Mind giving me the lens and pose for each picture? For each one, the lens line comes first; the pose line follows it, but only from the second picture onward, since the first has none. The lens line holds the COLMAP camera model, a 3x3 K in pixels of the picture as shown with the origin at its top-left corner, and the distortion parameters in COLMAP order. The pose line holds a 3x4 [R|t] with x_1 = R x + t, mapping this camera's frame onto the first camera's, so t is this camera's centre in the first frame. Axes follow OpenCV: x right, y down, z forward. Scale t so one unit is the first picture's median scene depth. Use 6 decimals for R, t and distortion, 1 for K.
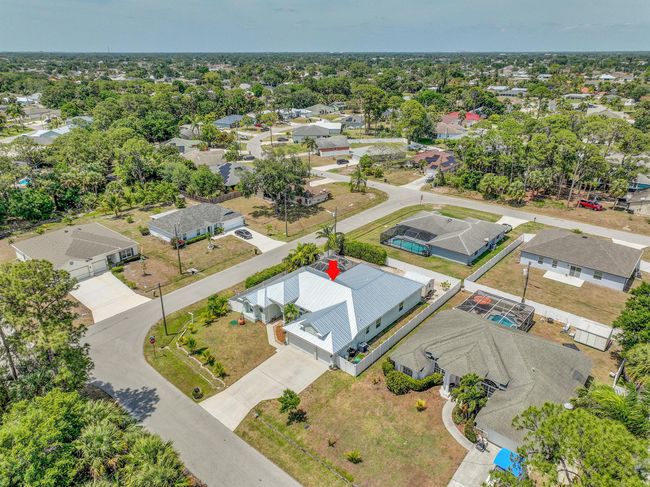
lens RADIAL K [[457.9, 0, 325.0], [0, 457.9, 243.5], [0, 0, 1]] dist [0.004208, 0.002822]
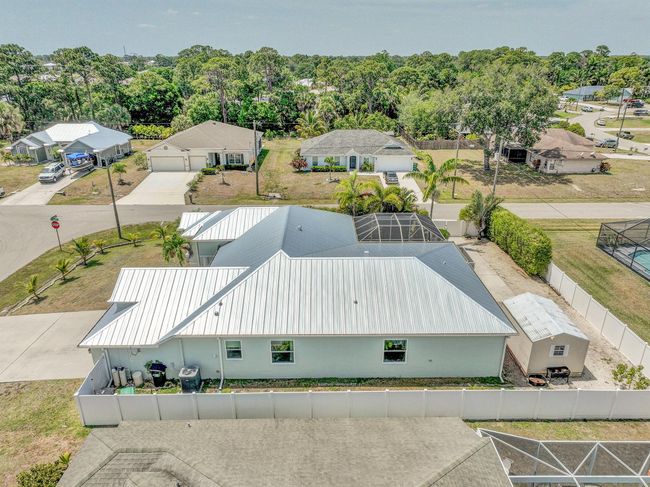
lens RADIAL K [[457.9, 0, 325.0], [0, 457.9, 243.5], [0, 0, 1]] dist [0.004208, 0.002822]
pose [[0.661406, 0.284287, -0.694063, 0.395664], [-0.292187, 0.949938, 0.110654, 0.039721], [0.690774, 0.129609, 0.711360, 0.781324]]
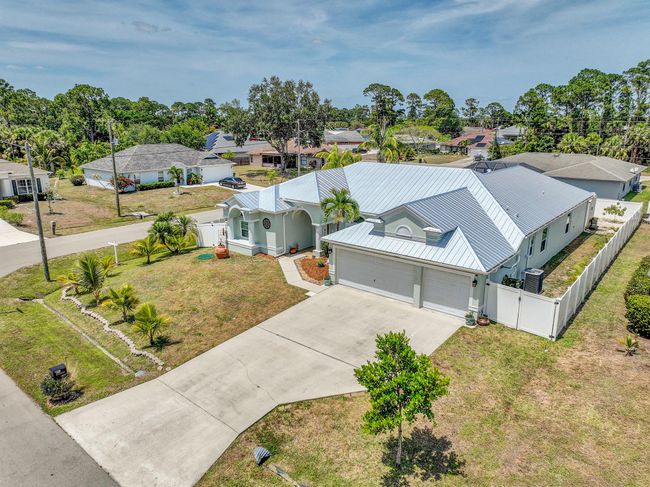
lens RADIAL K [[457.9, 0, 325.0], [0, 457.9, 243.5], [0, 0, 1]] dist [0.004208, 0.002822]
pose [[0.999831, -0.003521, 0.018025, -0.099667], [0.005986, 0.990331, -0.138598, 0.248393], [-0.017362, 0.138682, 0.990185, 0.613966]]
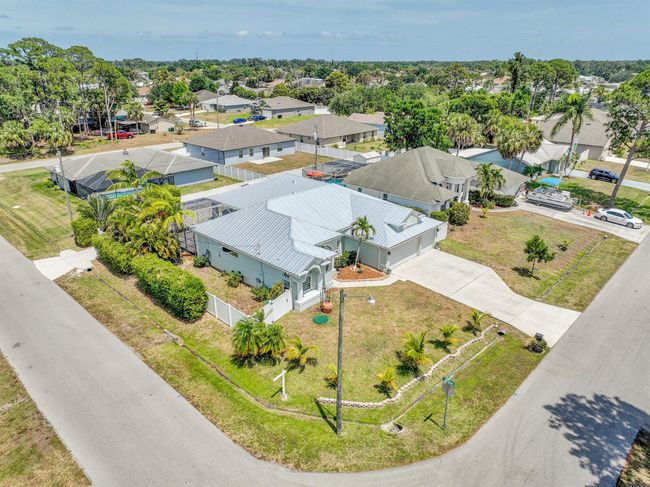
lens RADIAL K [[457.9, 0, 325.0], [0, 457.9, 243.5], [0, 0, 1]] dist [0.004208, 0.002822]
pose [[0.054368, -0.370377, 0.927289, -0.694038], [0.389124, 0.863103, 0.321925, -0.060148], [-0.919580, 0.343328, 0.191048, 0.973923]]
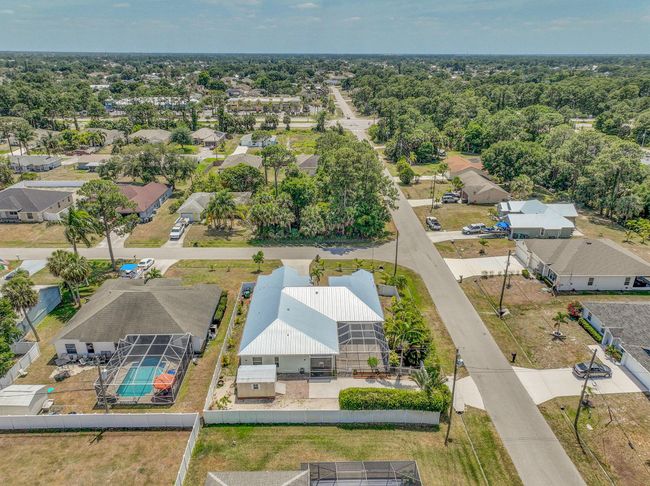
lens RADIAL K [[457.9, 0, 325.0], [0, 457.9, 243.0], [0, 0, 1]] dist [0.004208, 0.002822]
pose [[-0.745383, 0.255652, -0.615668, 0.639091], [-0.266474, 0.732288, 0.626695, -0.681014], [0.611062, 0.631187, -0.477710, 1.587546]]
